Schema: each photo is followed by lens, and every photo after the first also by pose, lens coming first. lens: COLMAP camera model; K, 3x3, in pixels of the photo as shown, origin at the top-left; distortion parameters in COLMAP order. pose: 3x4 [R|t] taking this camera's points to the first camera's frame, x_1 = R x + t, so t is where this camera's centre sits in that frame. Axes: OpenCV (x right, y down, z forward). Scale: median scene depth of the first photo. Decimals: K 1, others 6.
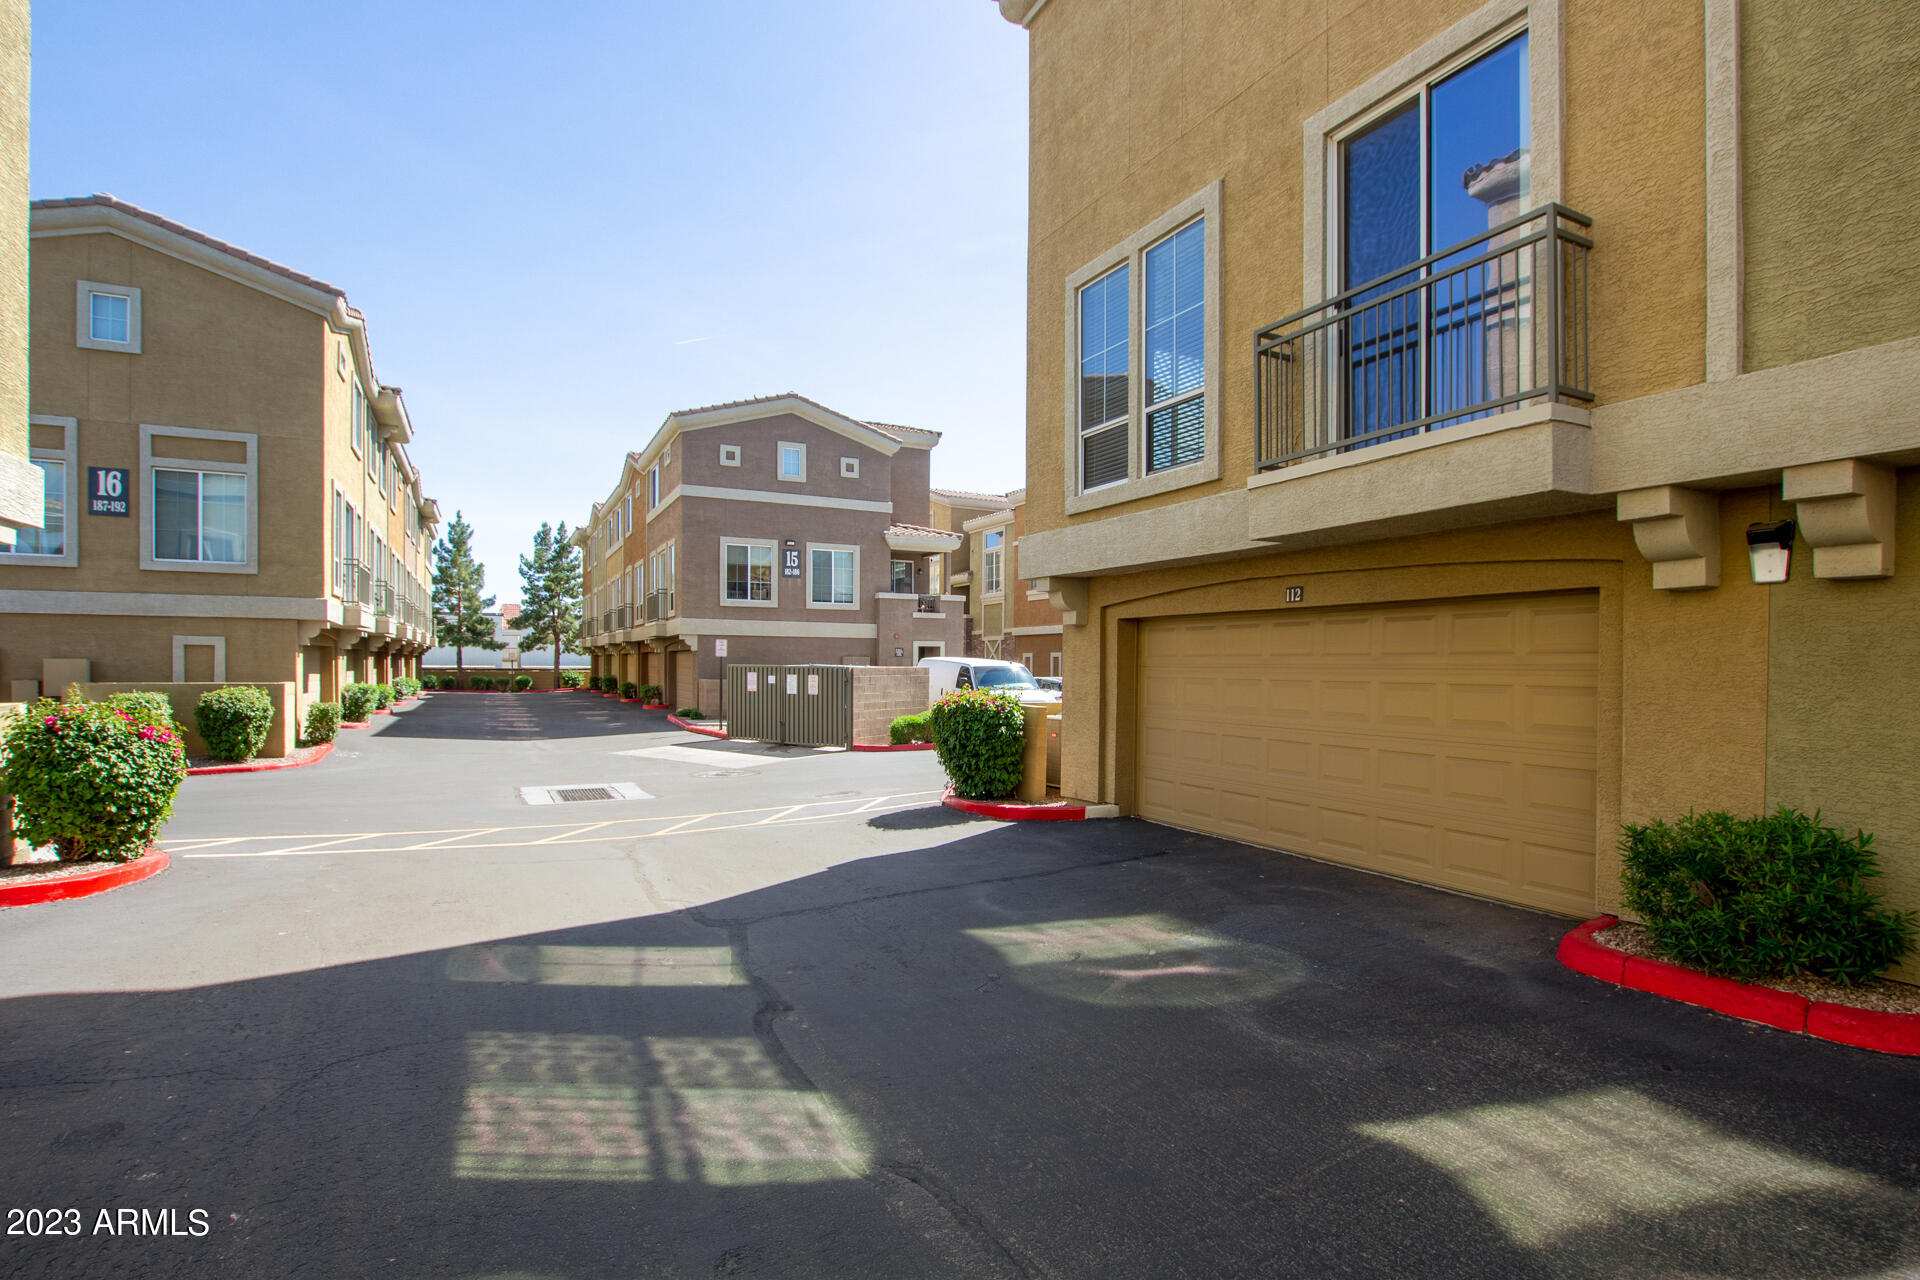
lens RADIAL K [[928.0, 0, 963.9], [0, 928.0, 668.2], [0, 0, 1]] dist [-0.025347, 0.003670]
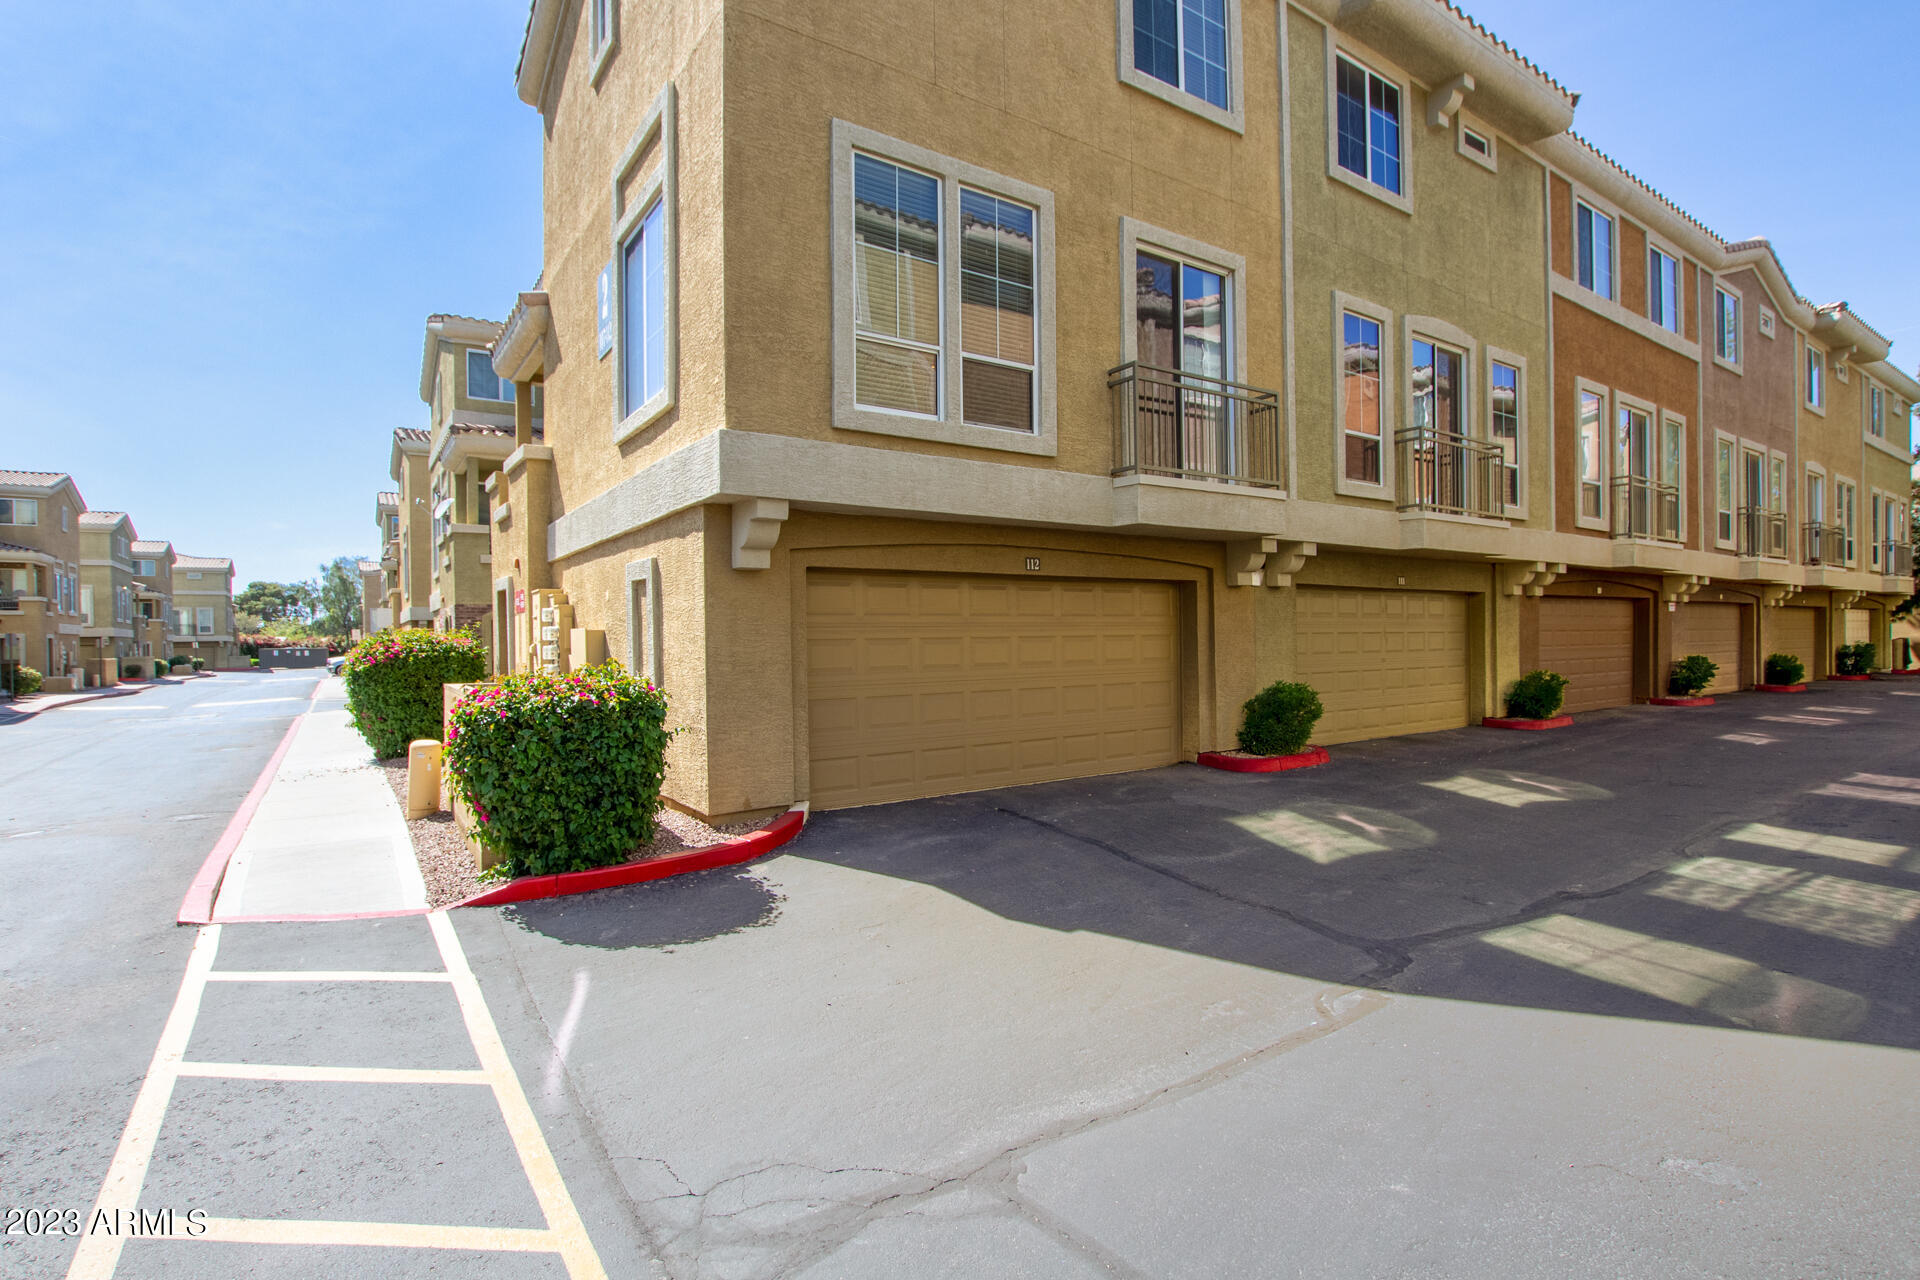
lens RADIAL K [[928.0, 0, 957.2], [0, 928.0, 640.8], [0, 0, 1]] dist [-0.025347, 0.003670]
pose [[-0.122257, -0.004627, 0.992488, -0.847971], [0.018800, 0.999799, 0.006977, 0.009563], [-0.992320, 0.019511, -0.122145, 1.283074]]
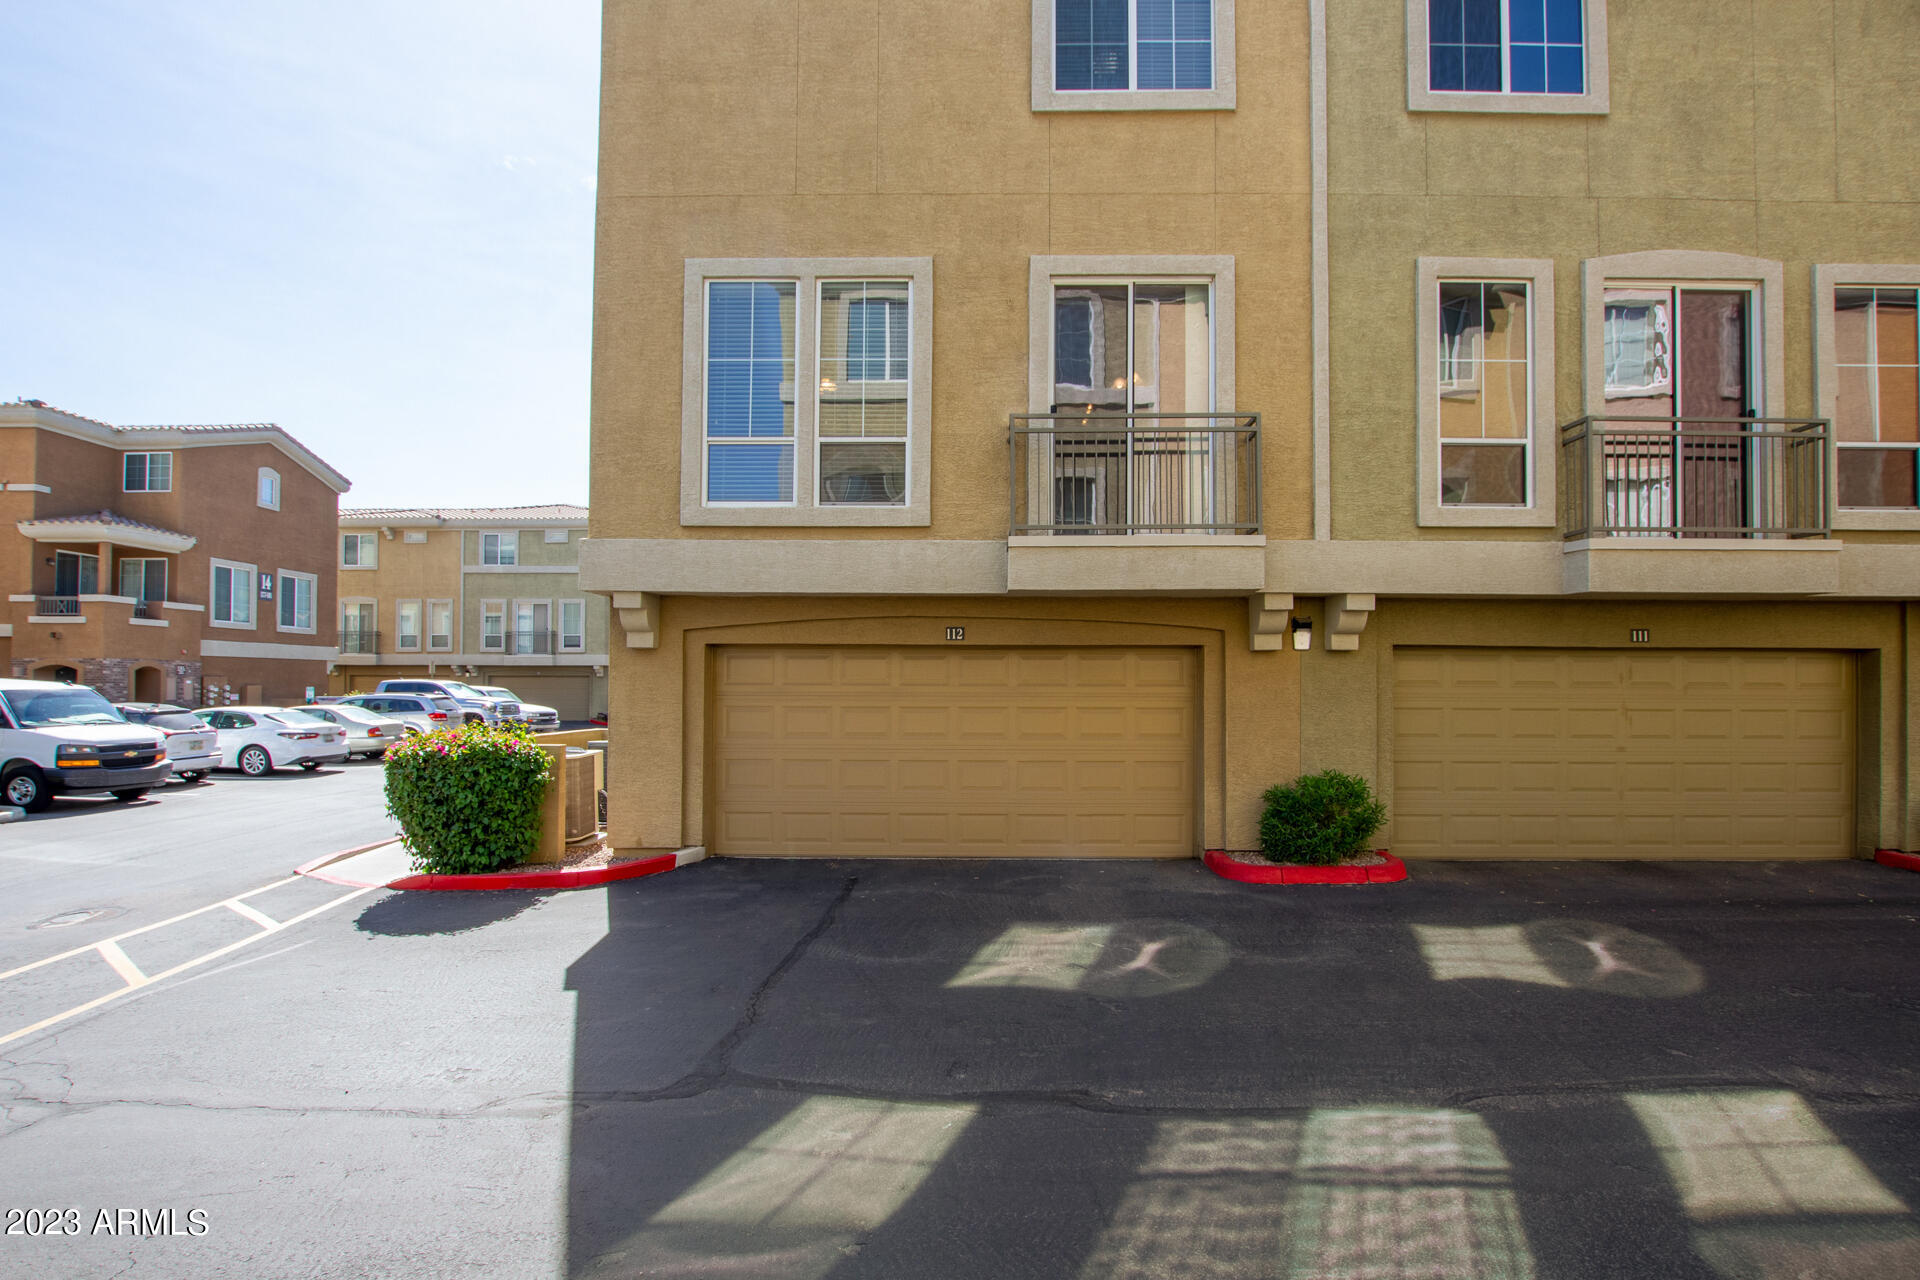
lens RADIAL K [[928.0, 0, 965.7], [0, 928.0, 662.9], [0, 0, 1]] dist [-0.025347, 0.003670]
pose [[0.478181, 0.013980, 0.878150, -0.684361], [0.002910, 0.999843, -0.017502, -0.022981], [-0.878257, 0.010925, 0.478065, 0.441993]]
